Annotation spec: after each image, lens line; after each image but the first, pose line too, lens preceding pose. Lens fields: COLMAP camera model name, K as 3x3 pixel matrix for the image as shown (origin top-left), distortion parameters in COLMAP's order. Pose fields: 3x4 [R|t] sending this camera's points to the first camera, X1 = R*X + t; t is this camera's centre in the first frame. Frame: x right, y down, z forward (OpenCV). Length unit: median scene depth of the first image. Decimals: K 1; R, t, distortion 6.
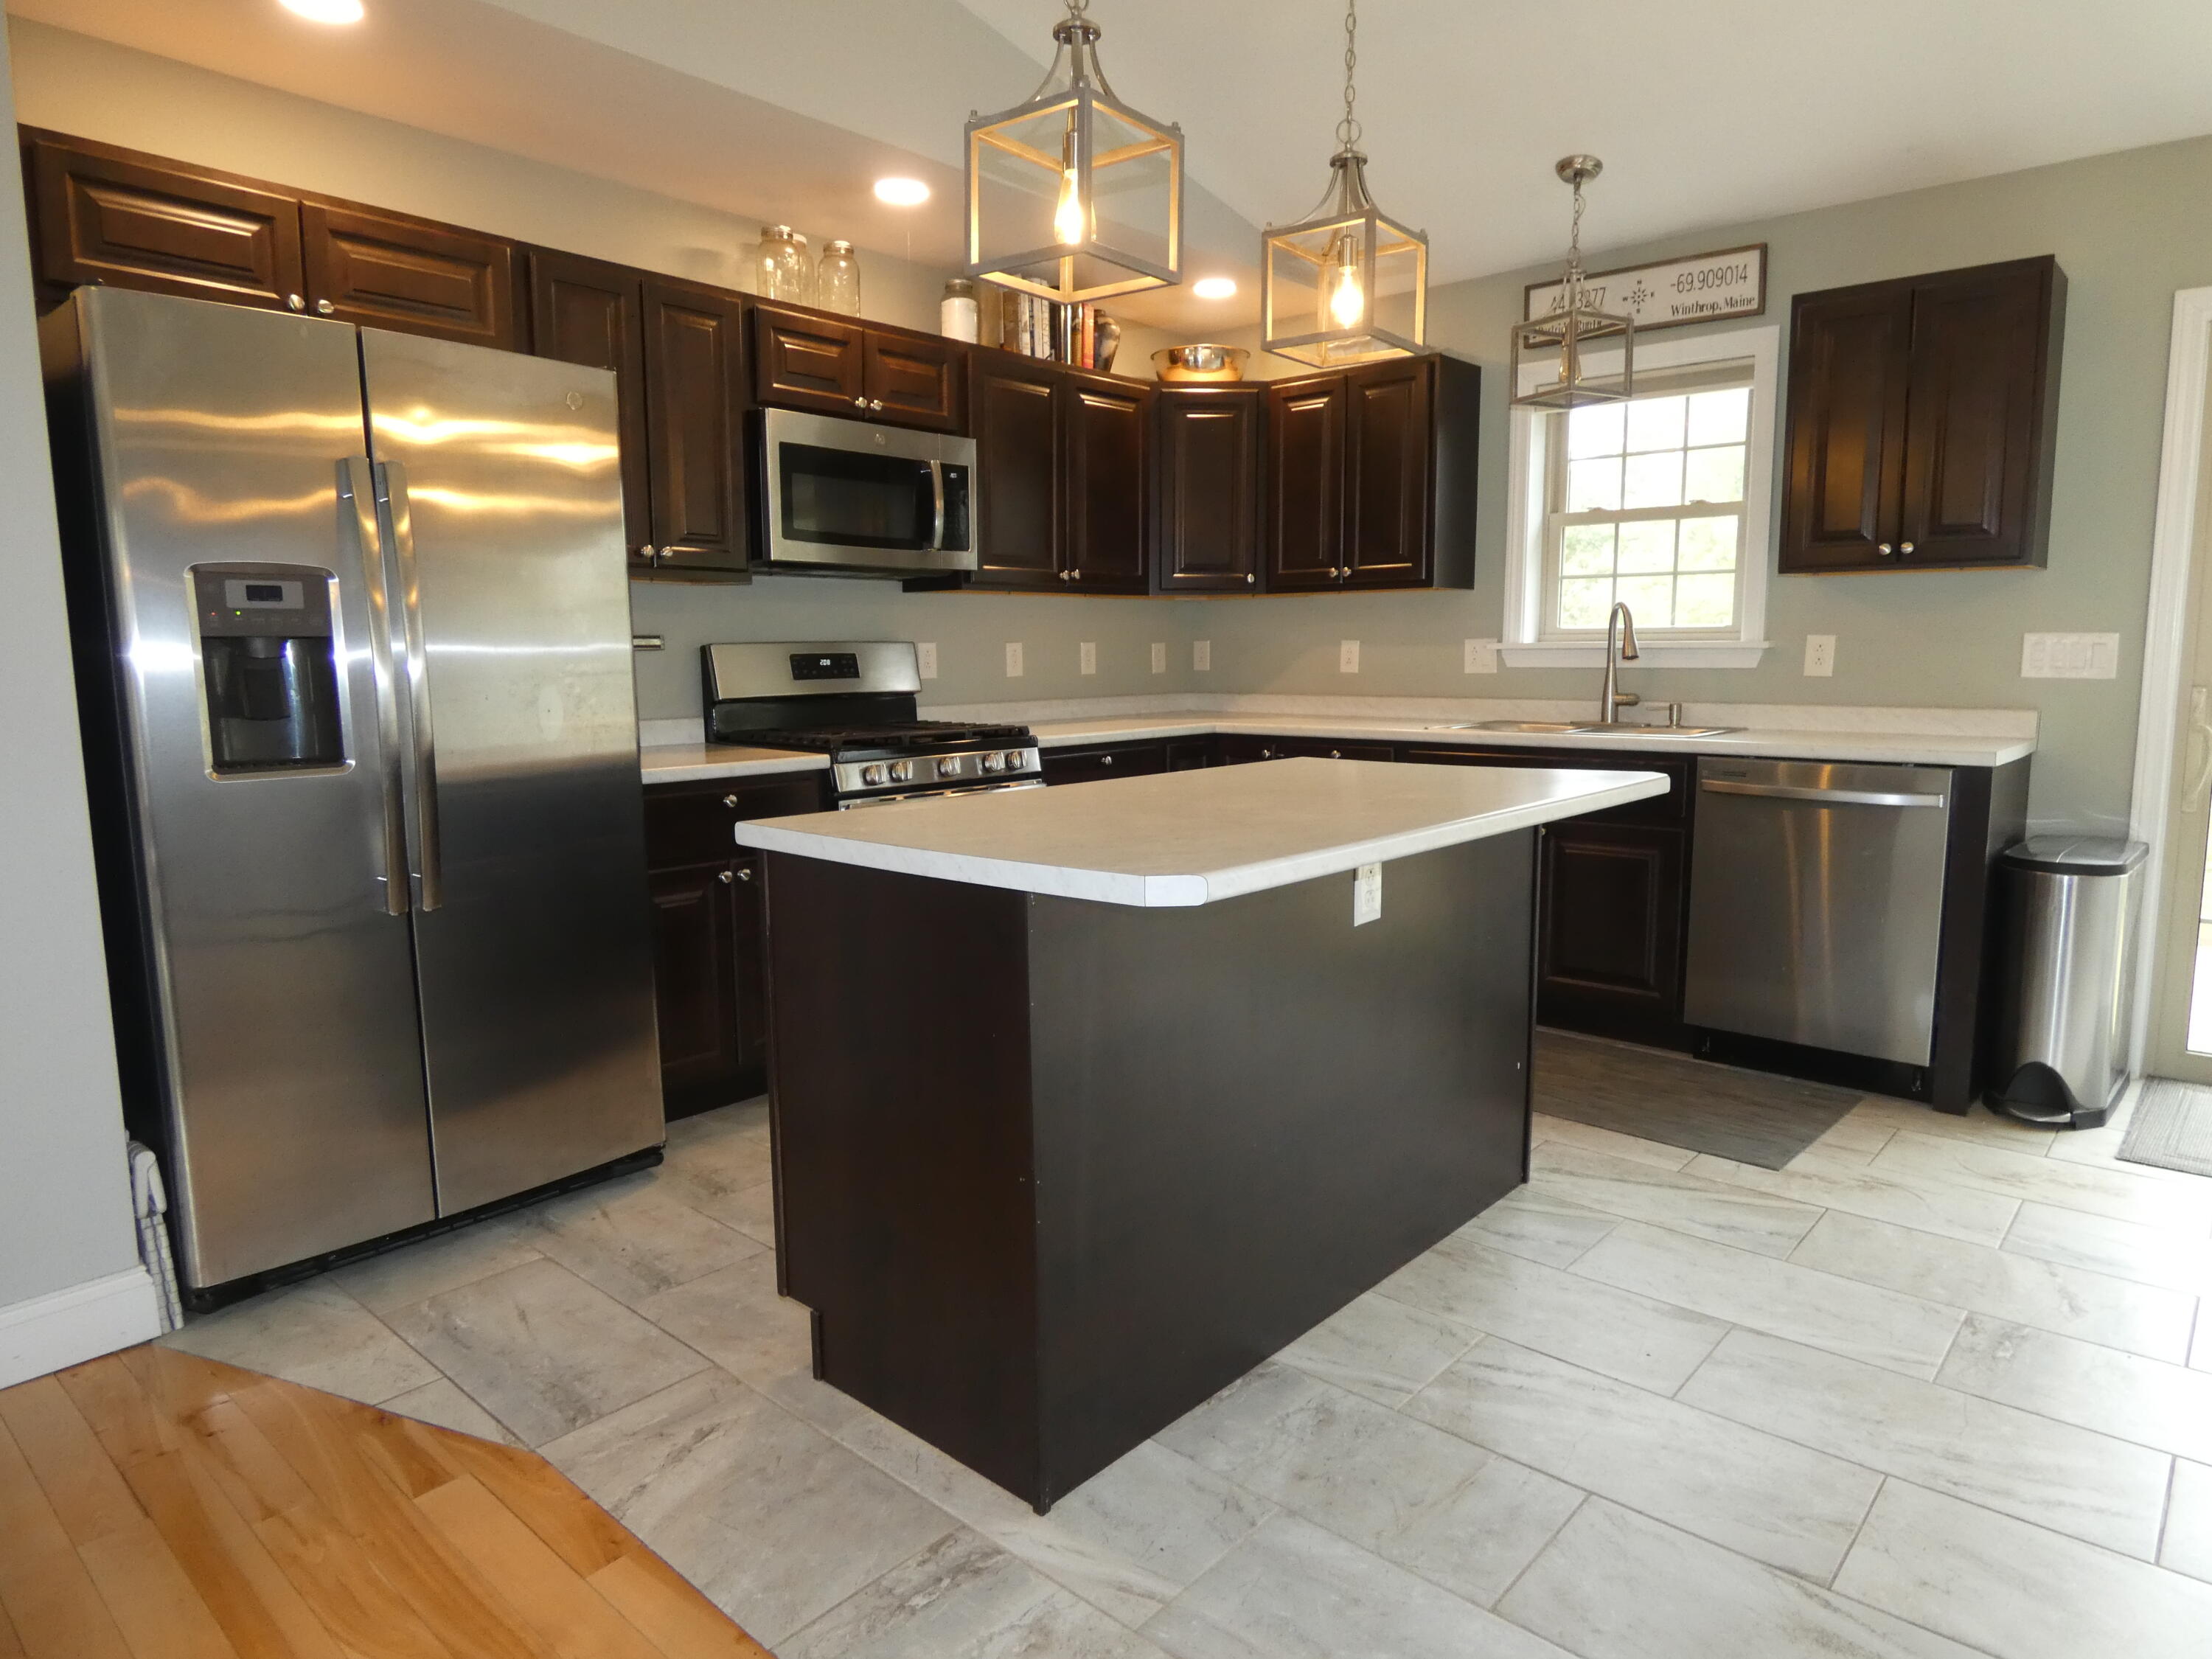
lens RADIAL K [[1329.4, 0, 1116.1], [0, 1329.4, 828.8], [0, 0, 1]] dist [-0.008478, 0.009037]
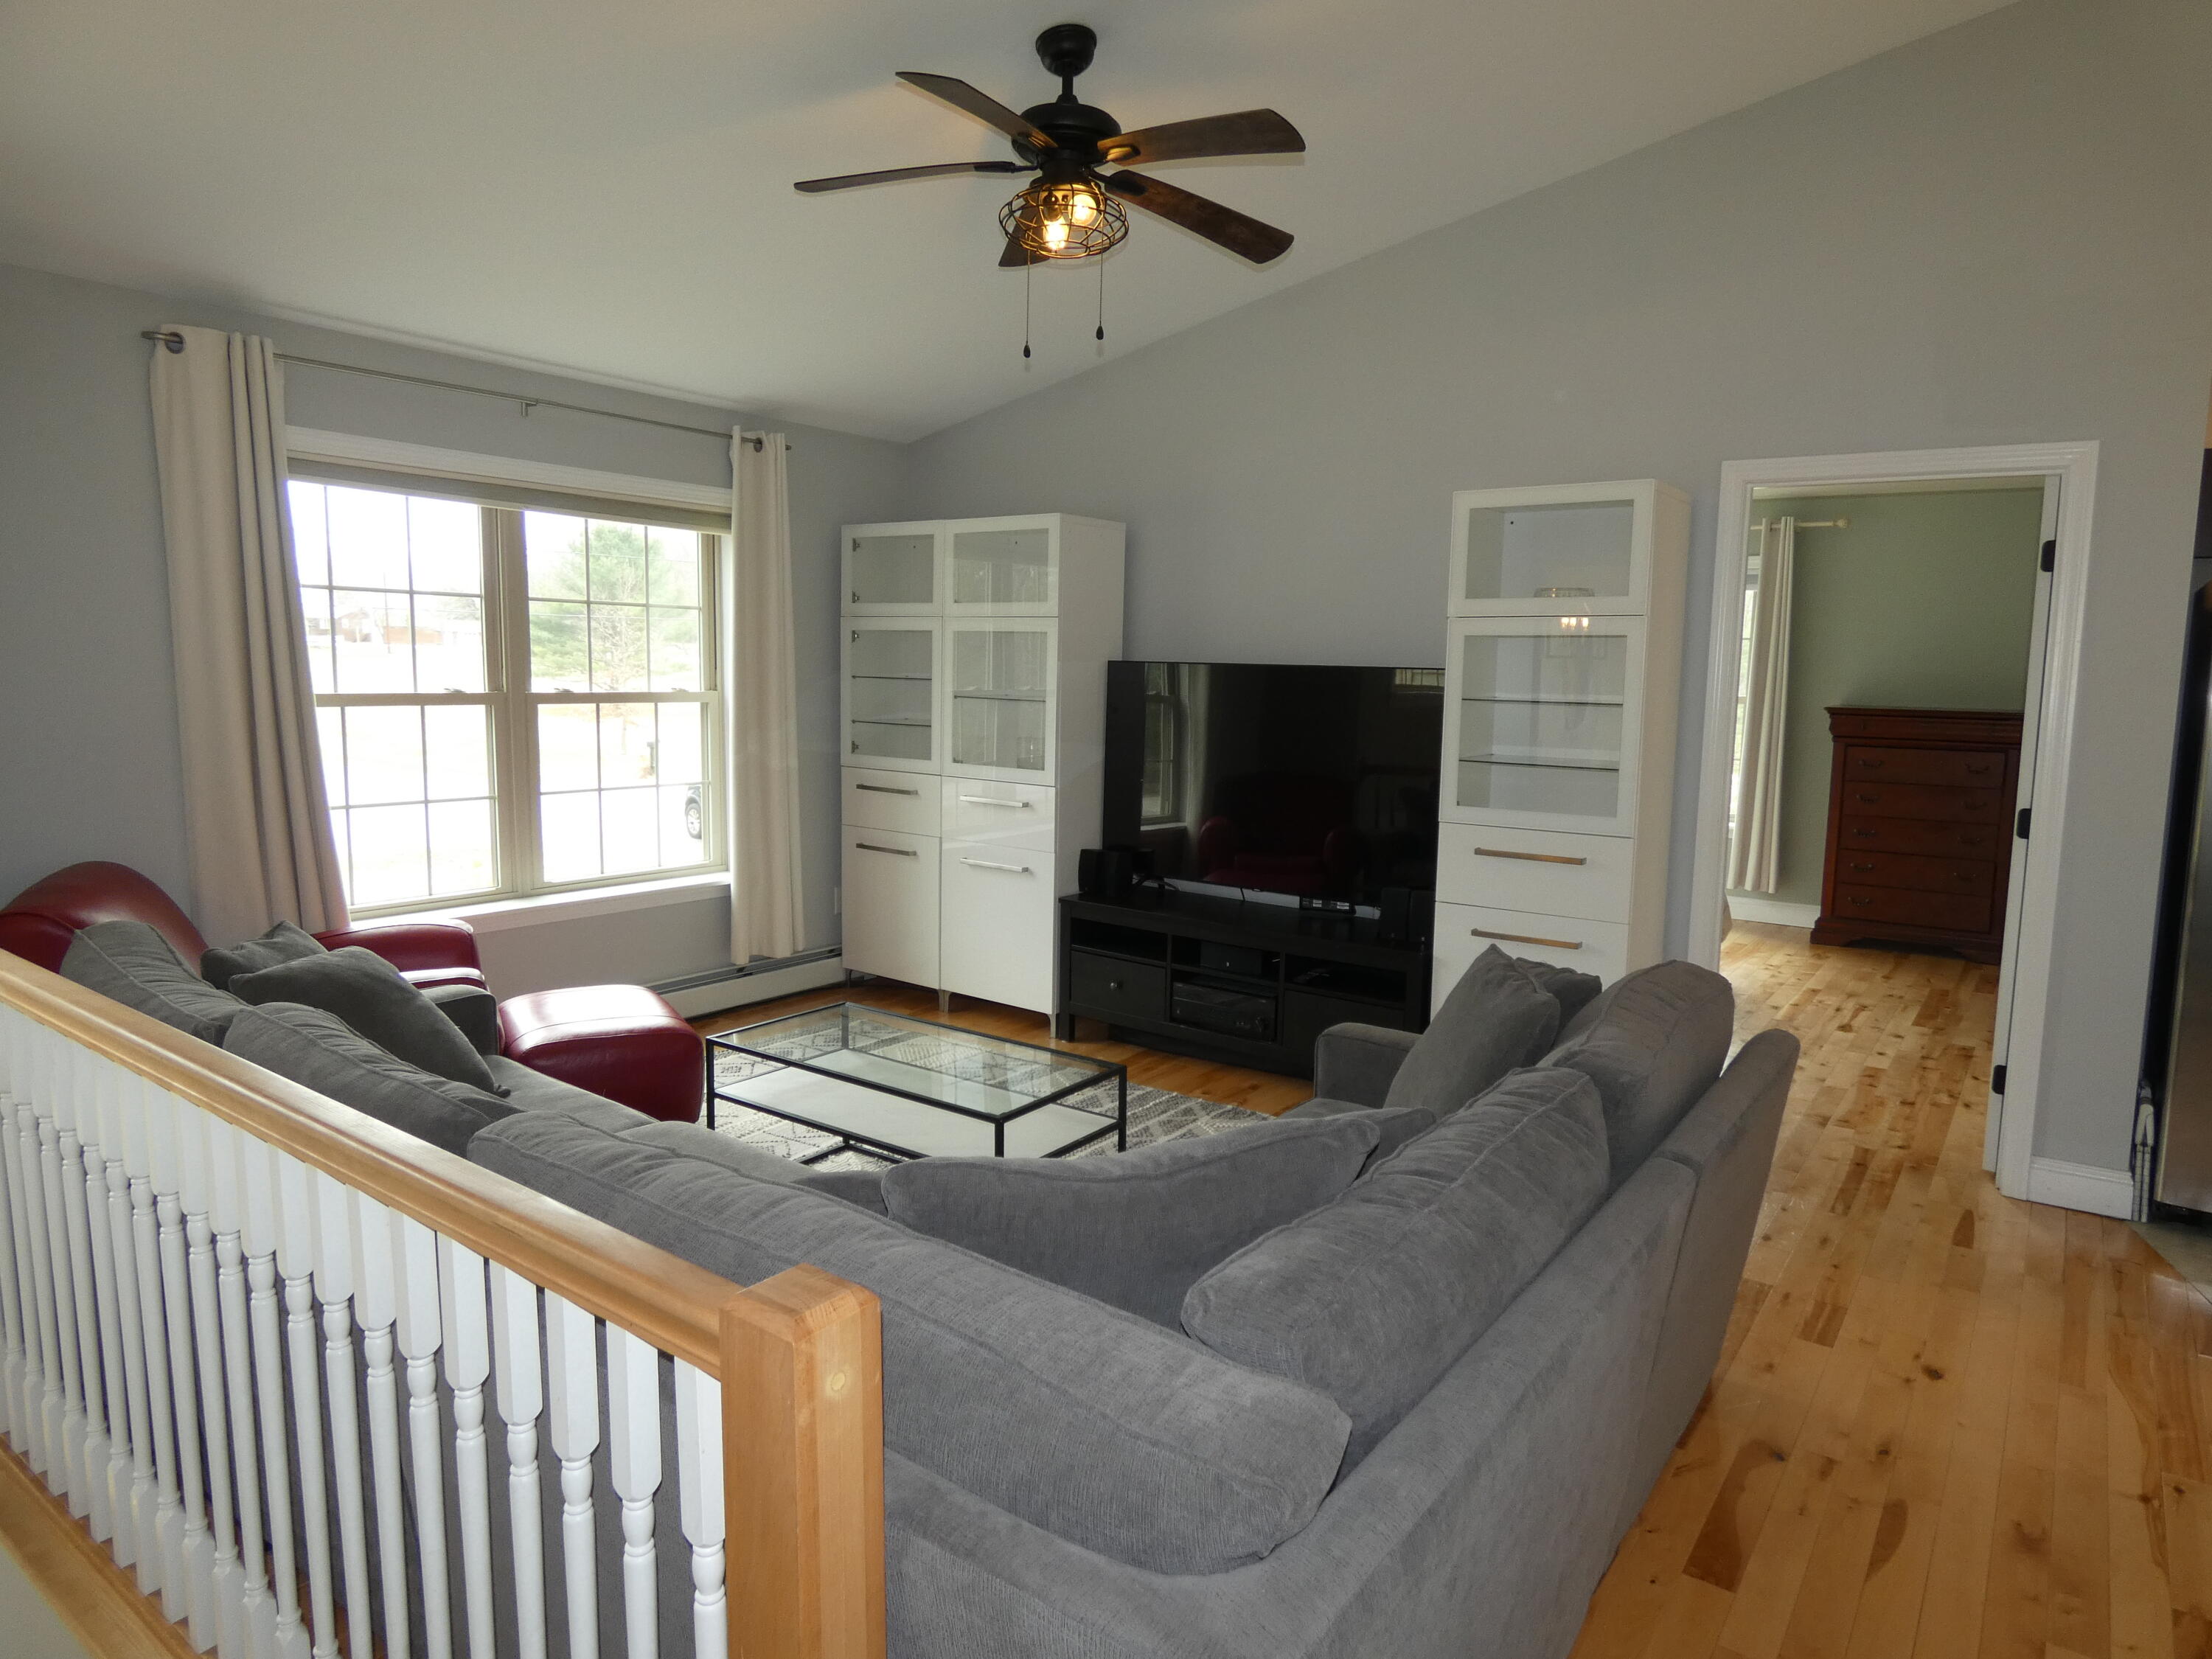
lens RADIAL K [[1329.4, 0, 1122.8], [0, 1329.4, 829.6], [0, 0, 1]] dist [-0.008478, 0.009037]
pose [[0.097051, 0.132451, -0.986427, 0.489132], [-0.146563, 0.982202, 0.117464, -0.061522], [0.984429, 0.133174, 0.114736, -0.312141]]
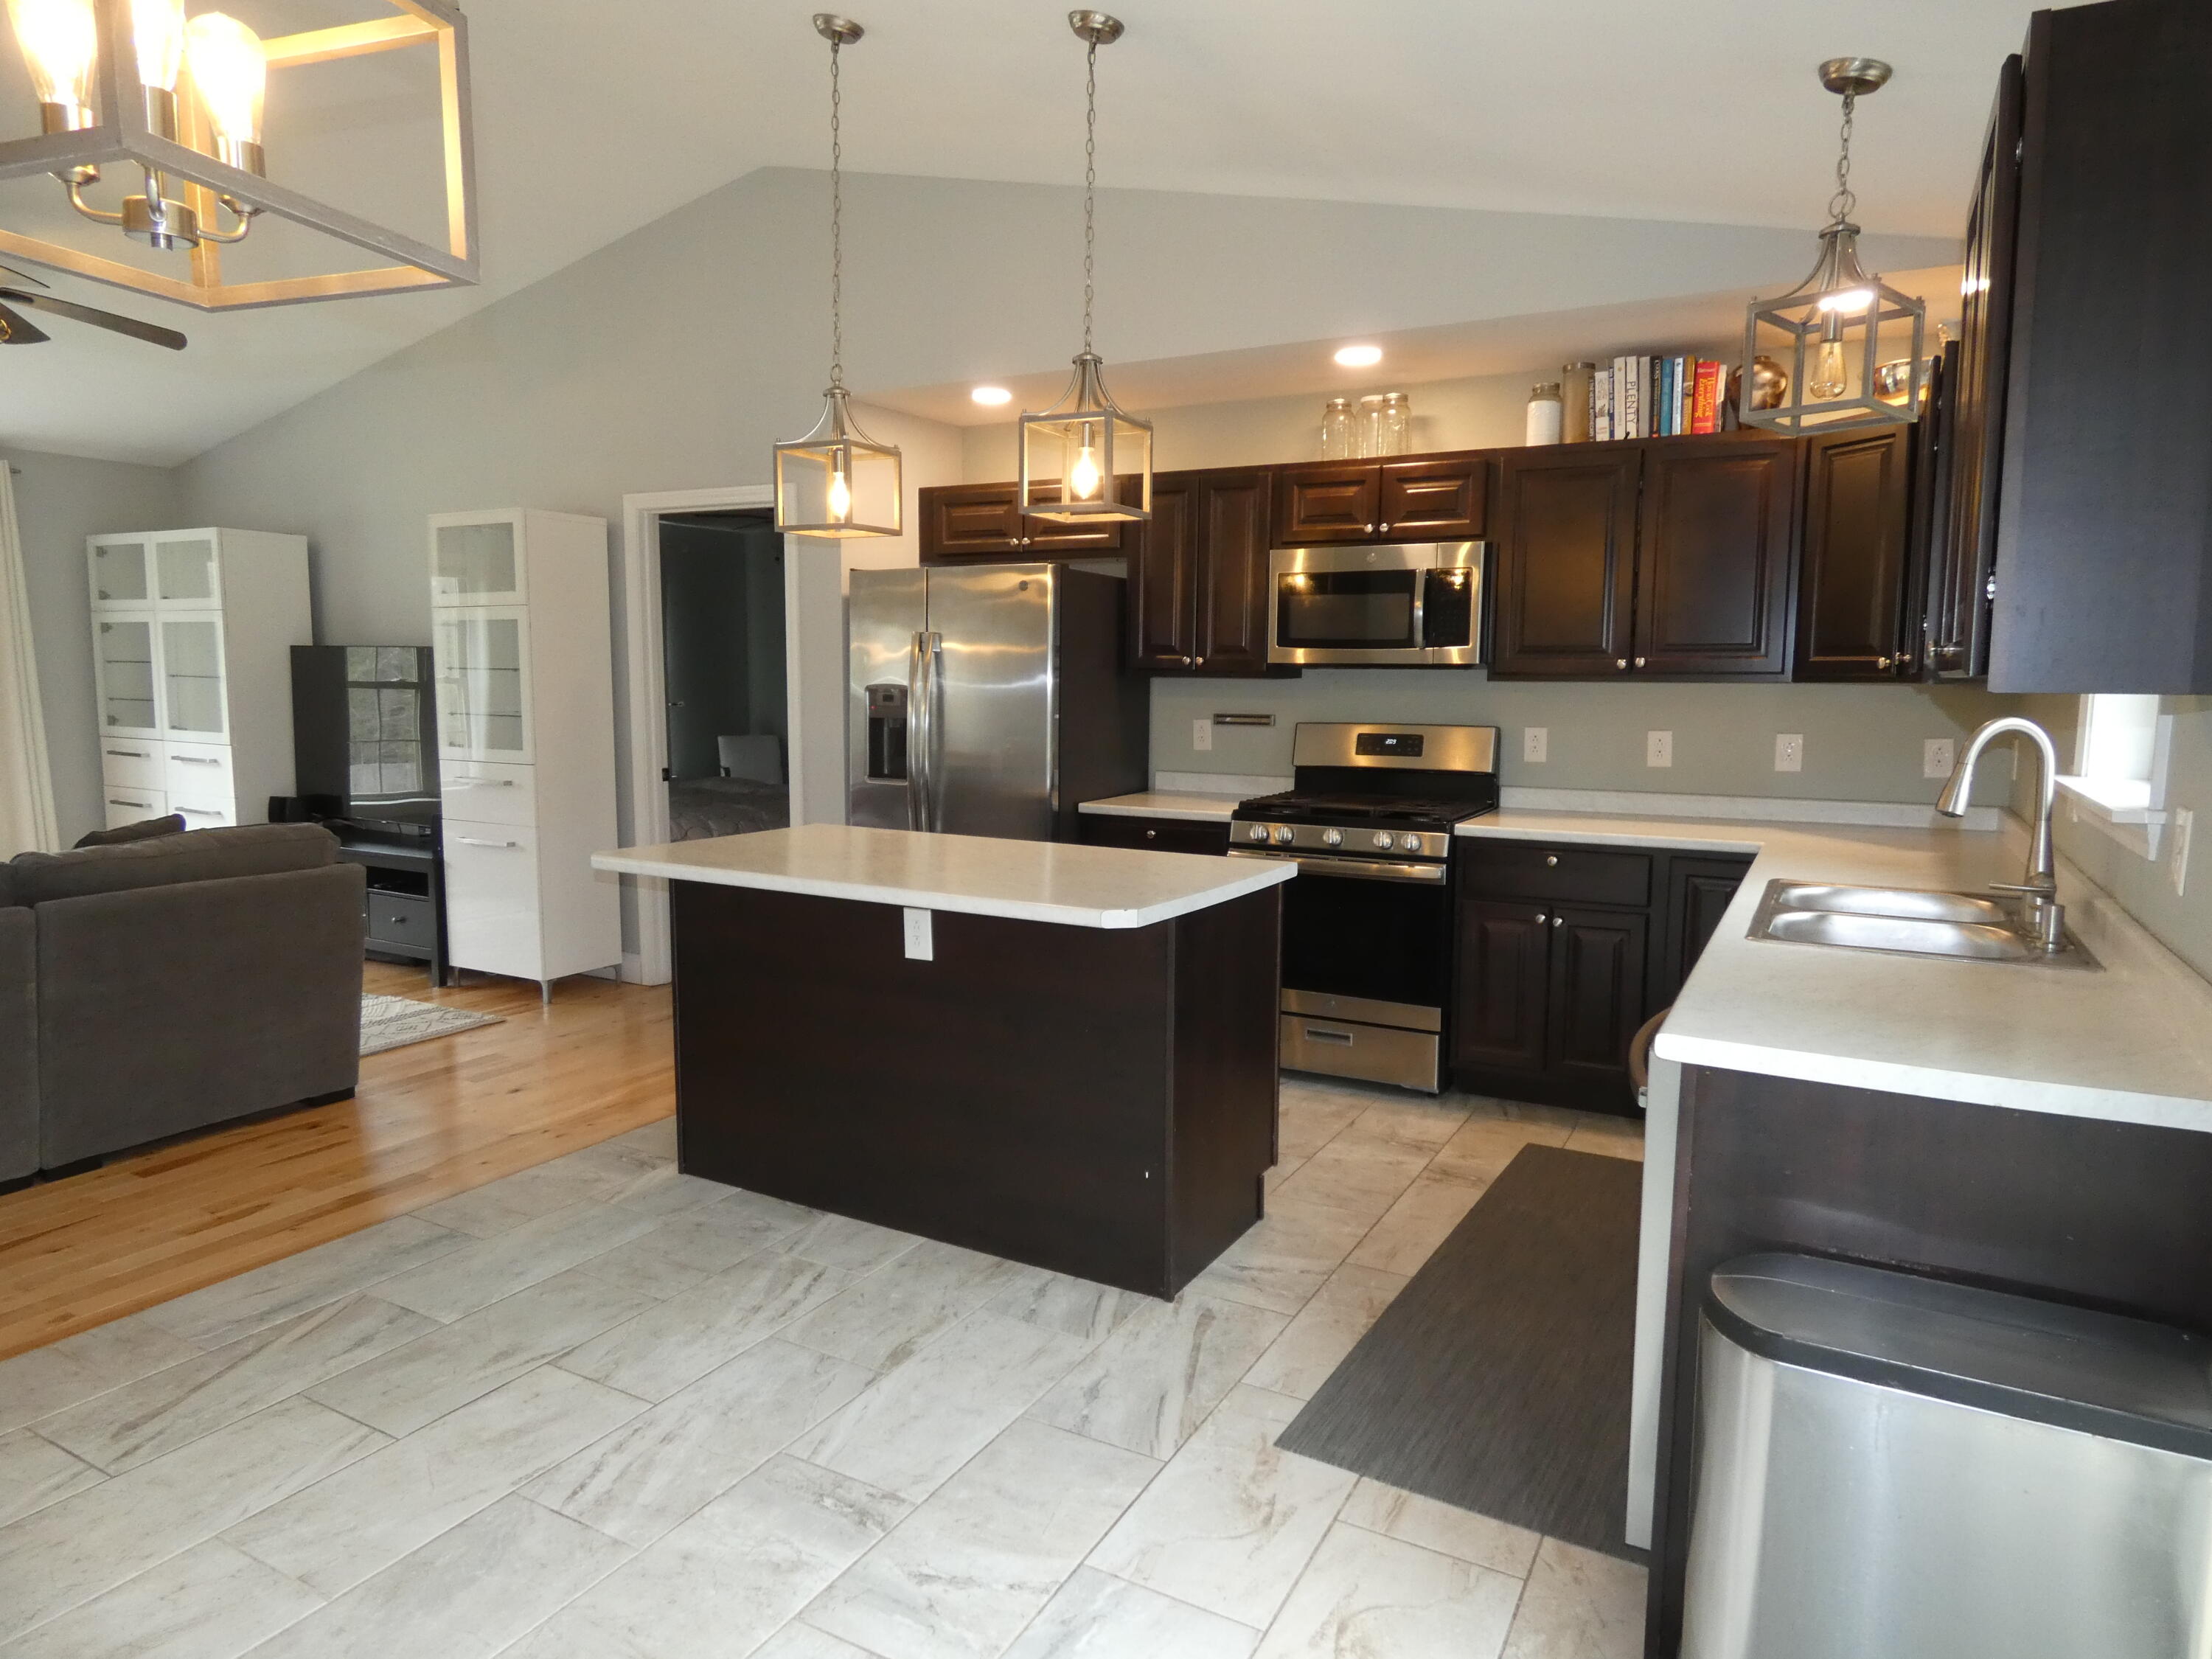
lens RADIAL K [[1329.4, 0, 1126.8], [0, 1329.4, 810.3], [0, 0, 1]] dist [-0.008478, 0.009037]
pose [[0.222861, 0.105980, -0.969072, 1.153290], [-0.140282, 0.987213, 0.075703, -0.157898], [0.964704, 0.119072, 0.234878, 0.650652]]
